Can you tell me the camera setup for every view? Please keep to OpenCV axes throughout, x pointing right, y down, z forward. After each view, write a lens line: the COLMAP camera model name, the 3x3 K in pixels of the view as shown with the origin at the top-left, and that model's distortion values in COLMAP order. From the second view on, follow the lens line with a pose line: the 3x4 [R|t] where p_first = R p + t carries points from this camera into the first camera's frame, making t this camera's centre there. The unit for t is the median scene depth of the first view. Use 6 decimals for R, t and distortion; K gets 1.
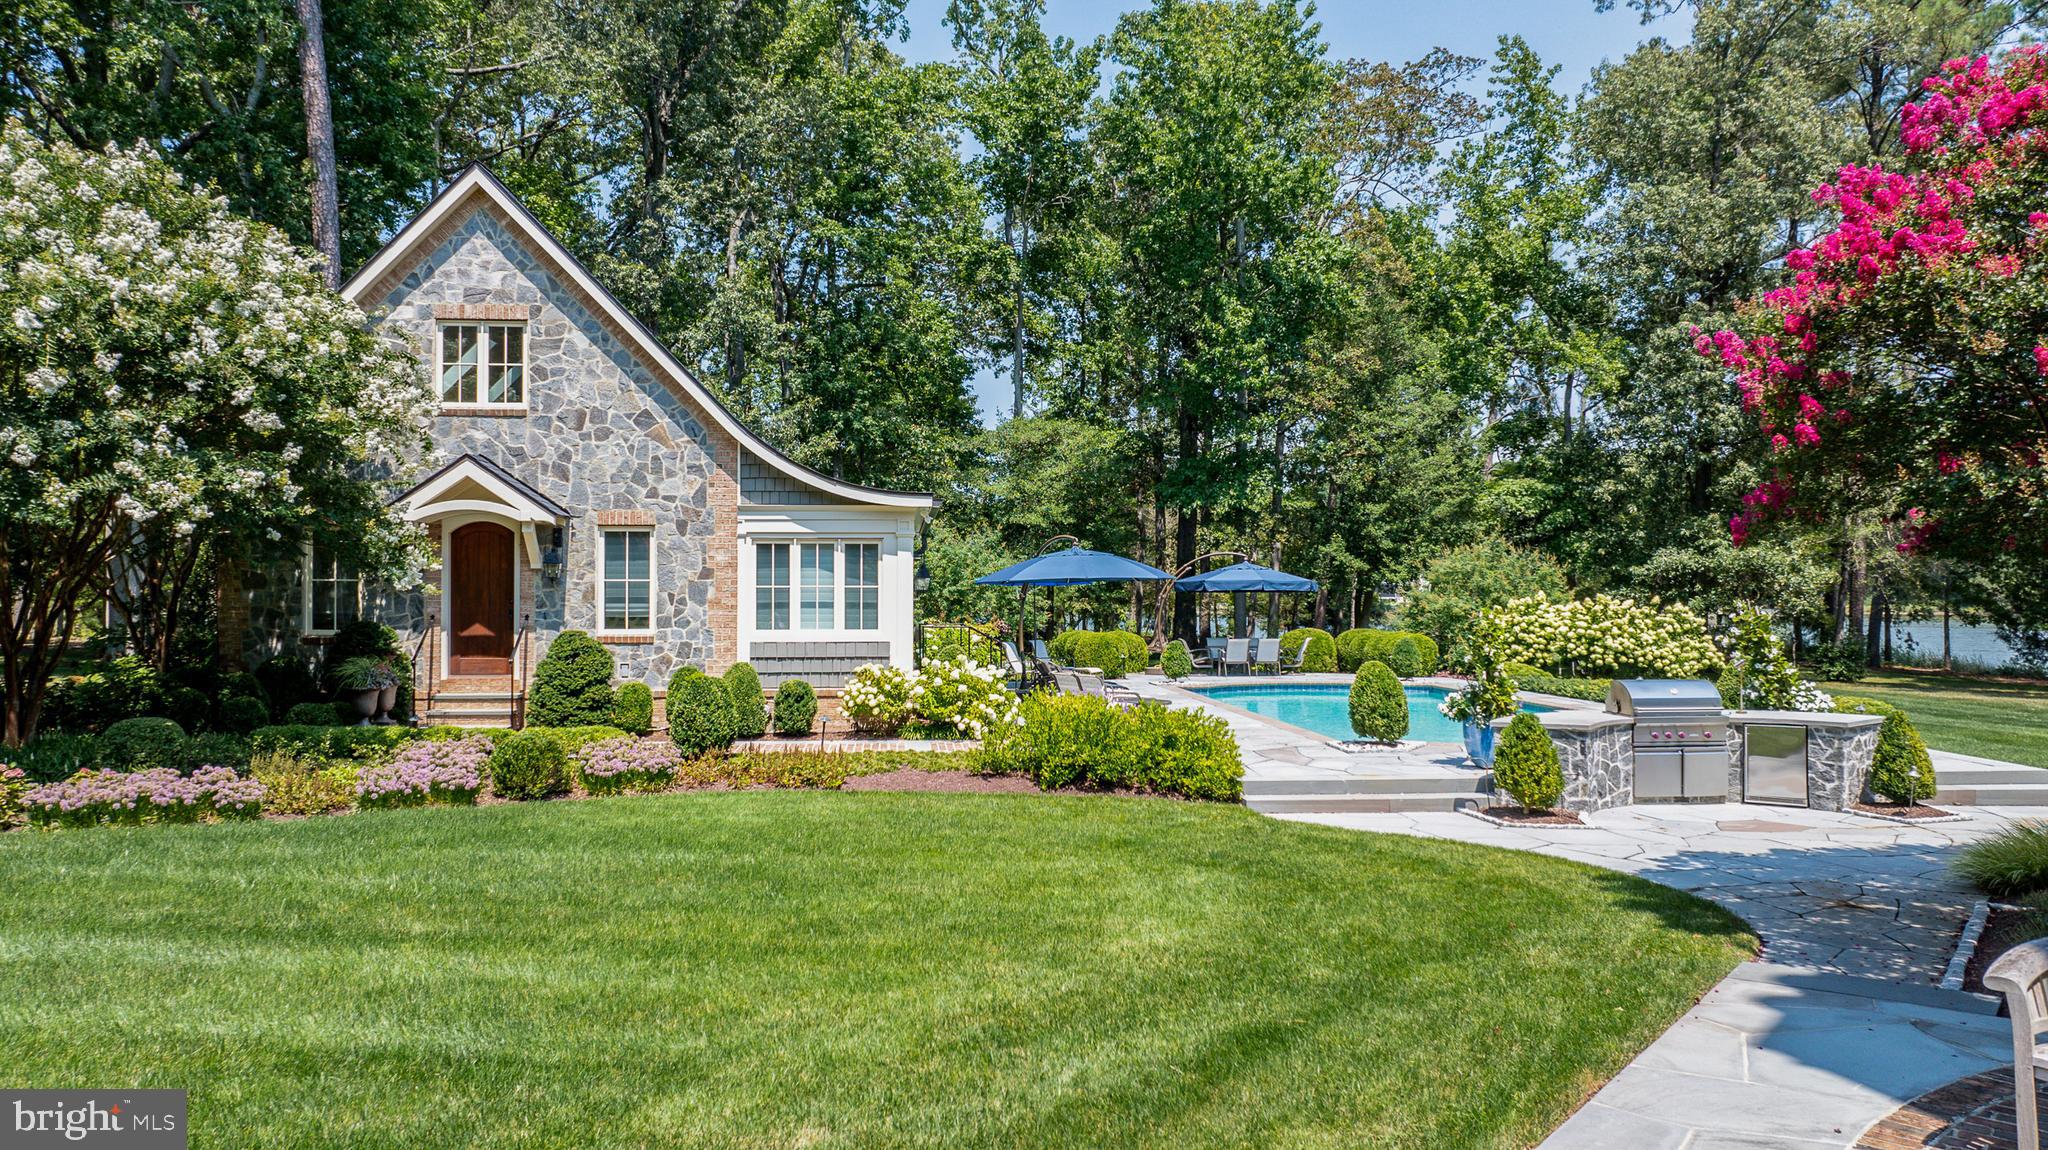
lens RADIAL K [[1446.0, 0, 1016.3], [0, 1446.0, 583.9], [0, 0, 1]] dist [0.007186, -0.003783]
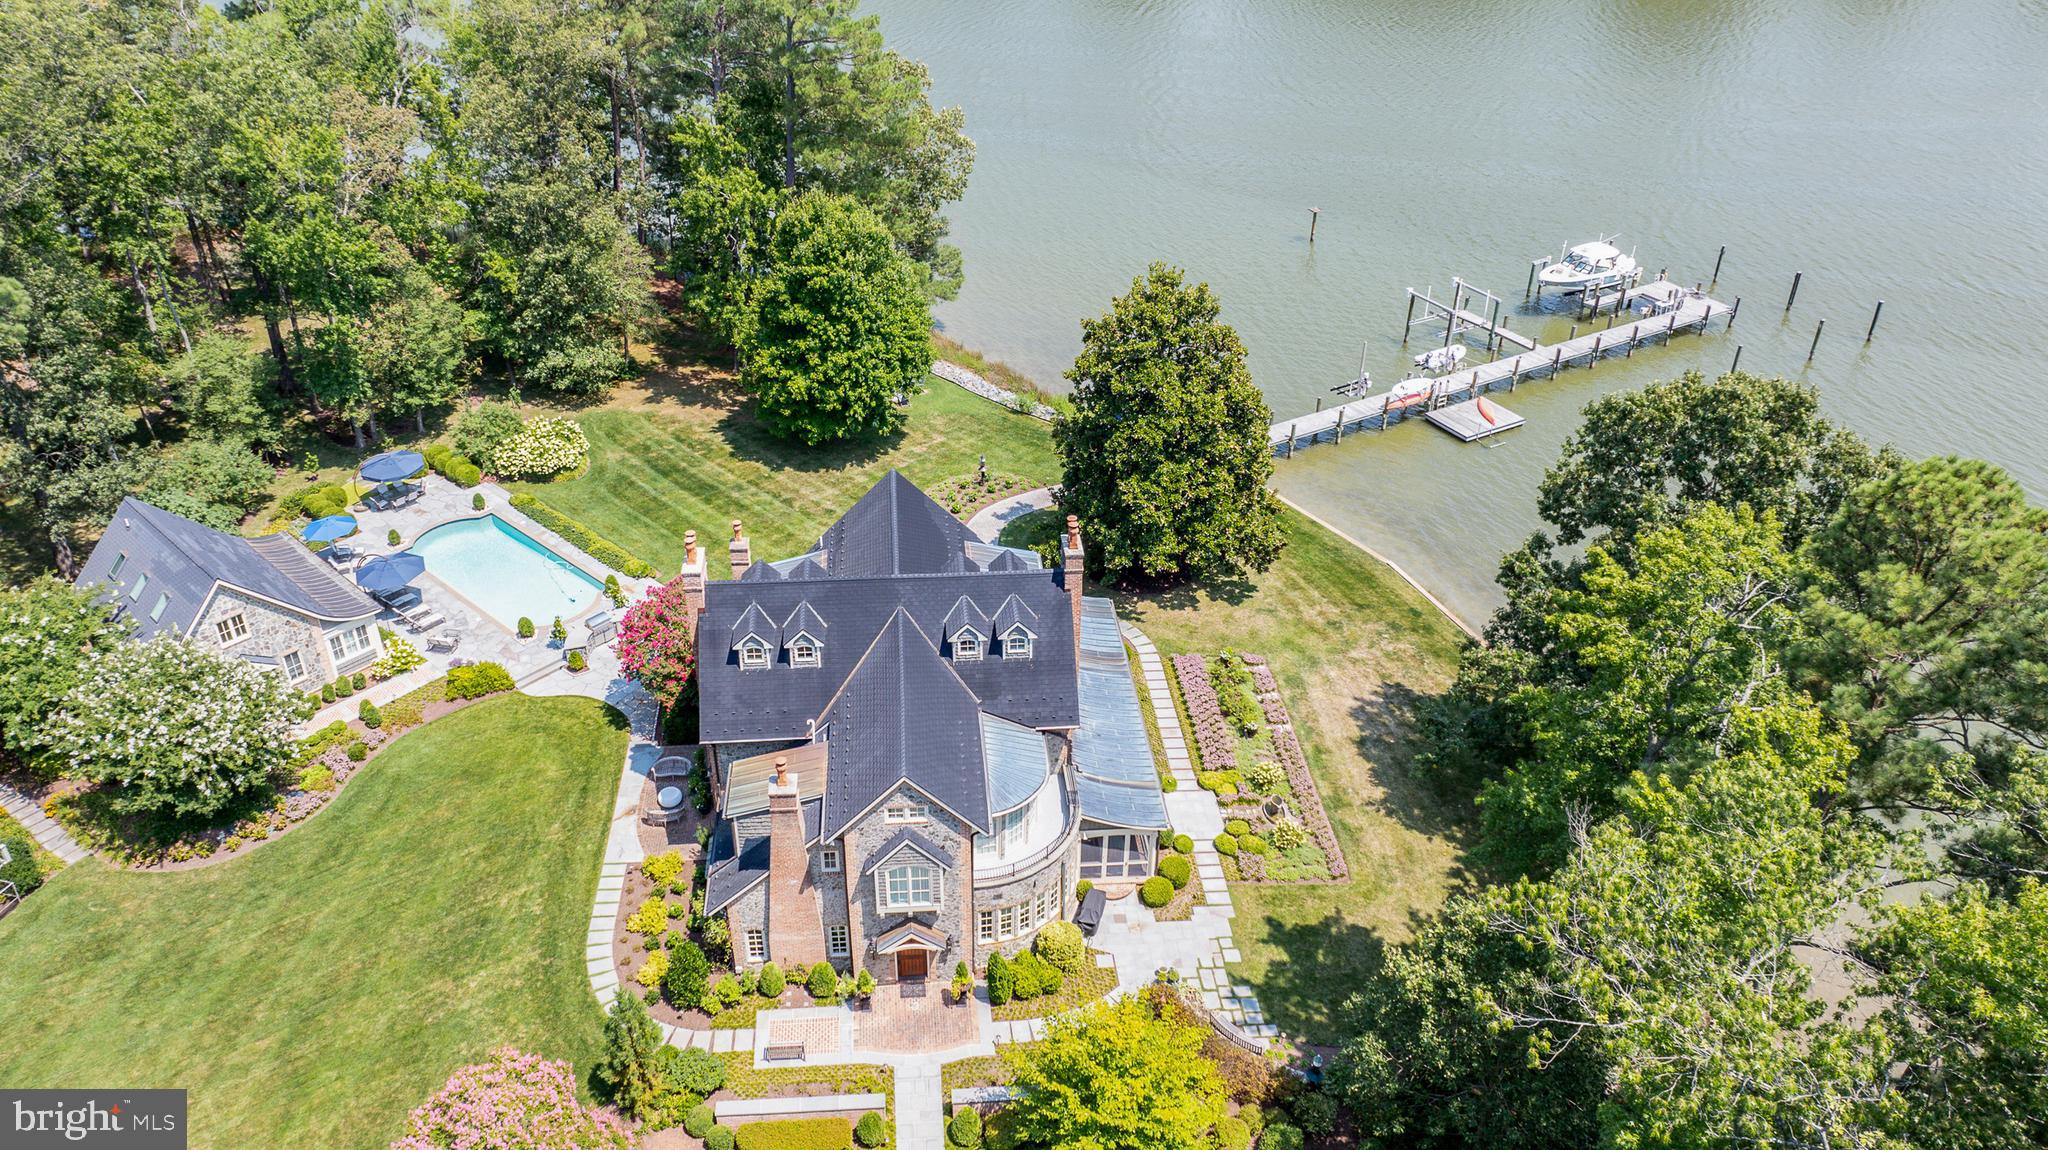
lens RADIAL K [[1446.0, 0, 1012.7], [0, 1446.0, 590.9], [0, 0, 1]] dist [0.007186, -0.003783]
pose [[0.731094, -0.364230, 0.576921, -0.505149], [-0.019072, 0.834342, 0.550917, -1.095083], [-0.682010, -0.413774, 0.603036, -1.104271]]
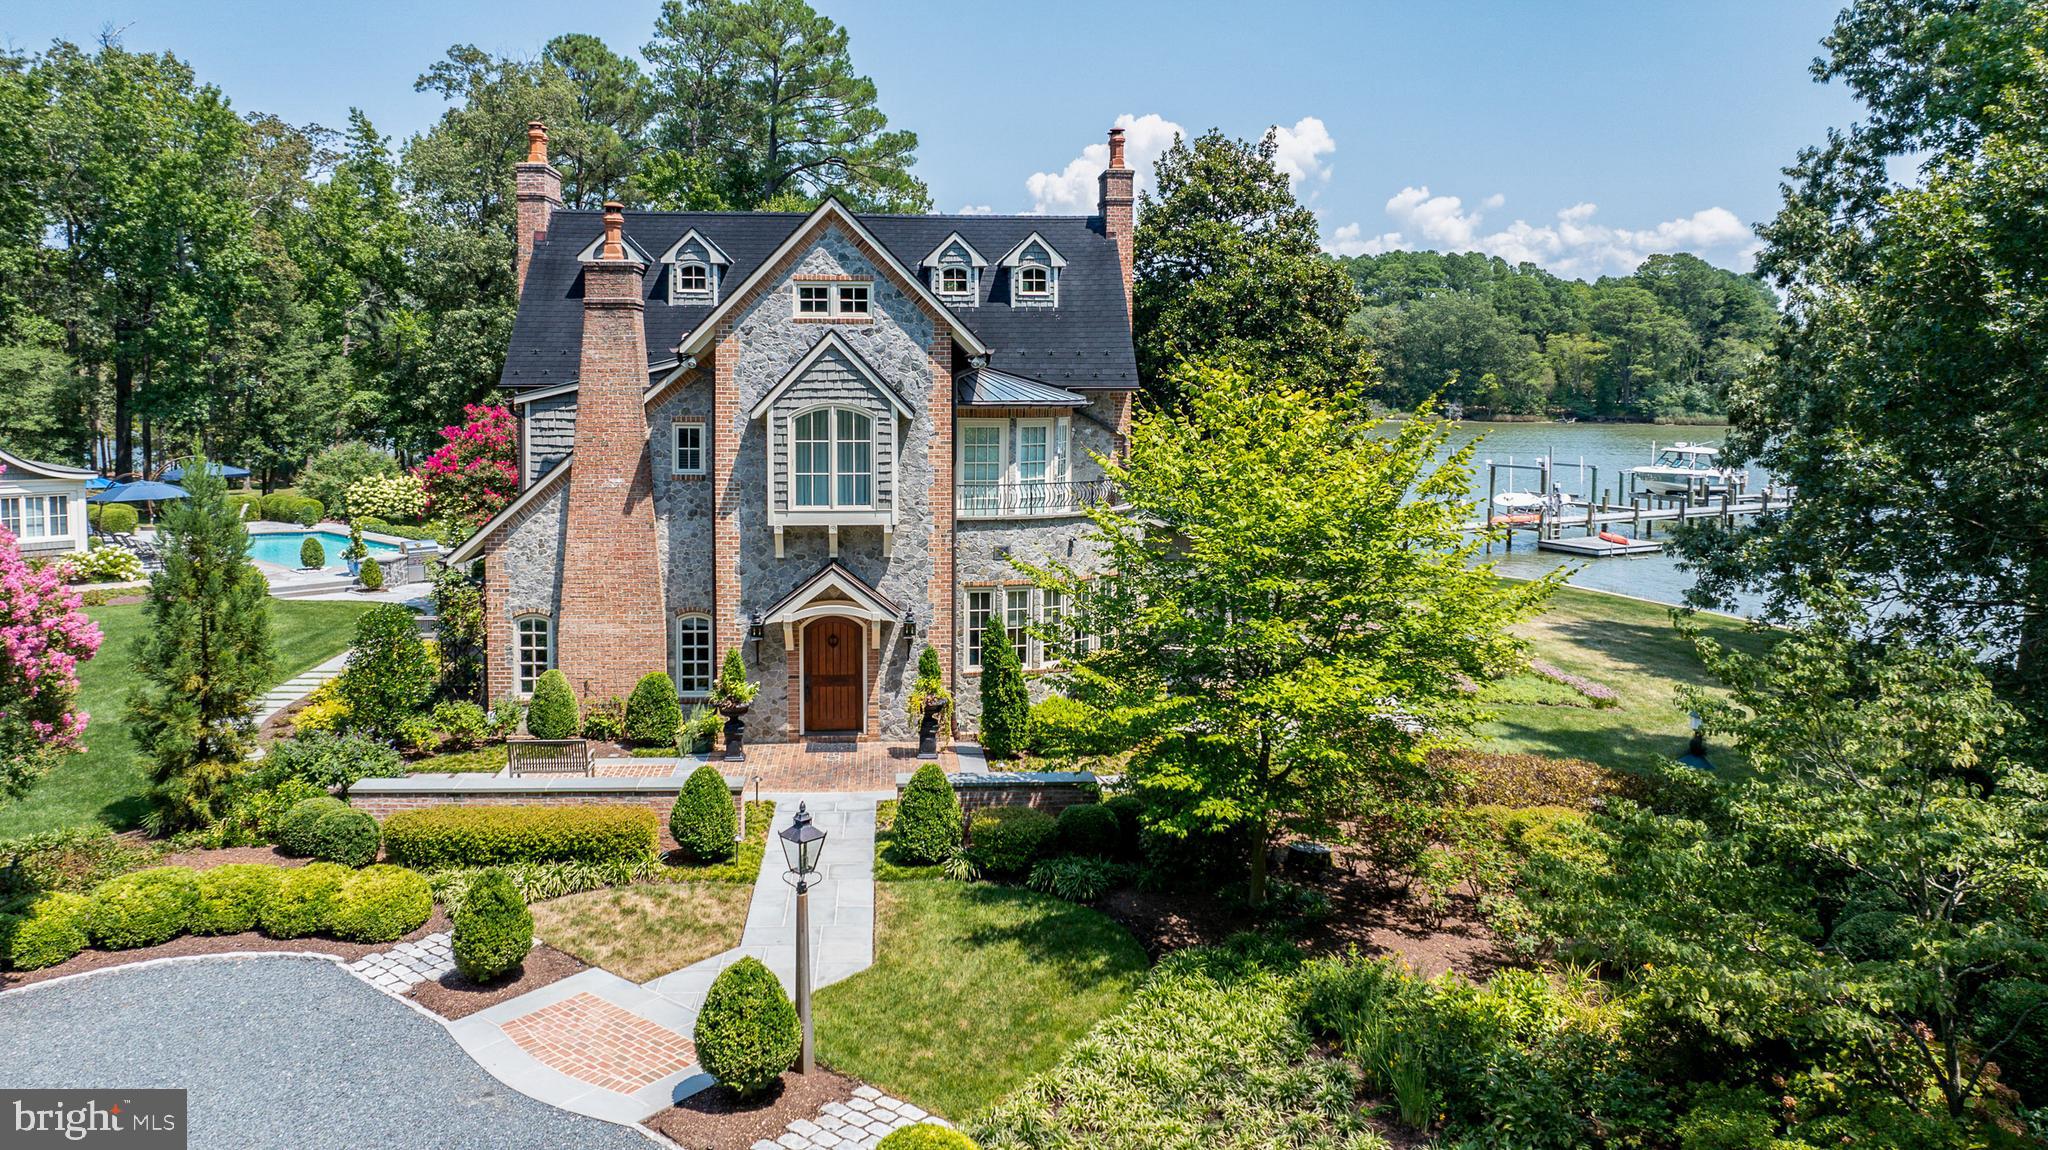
lens RADIAL K [[1446.0, 0, 1006.0], [0, 1446.0, 466.9], [0, 0, 1]] dist [0.007186, -0.003783]
pose [[0.734630, -0.033319, 0.677649, -0.308510], [-0.017013, 0.997575, 0.067492, -0.140490], [-0.678254, -0.061111, 0.732282, -0.907753]]
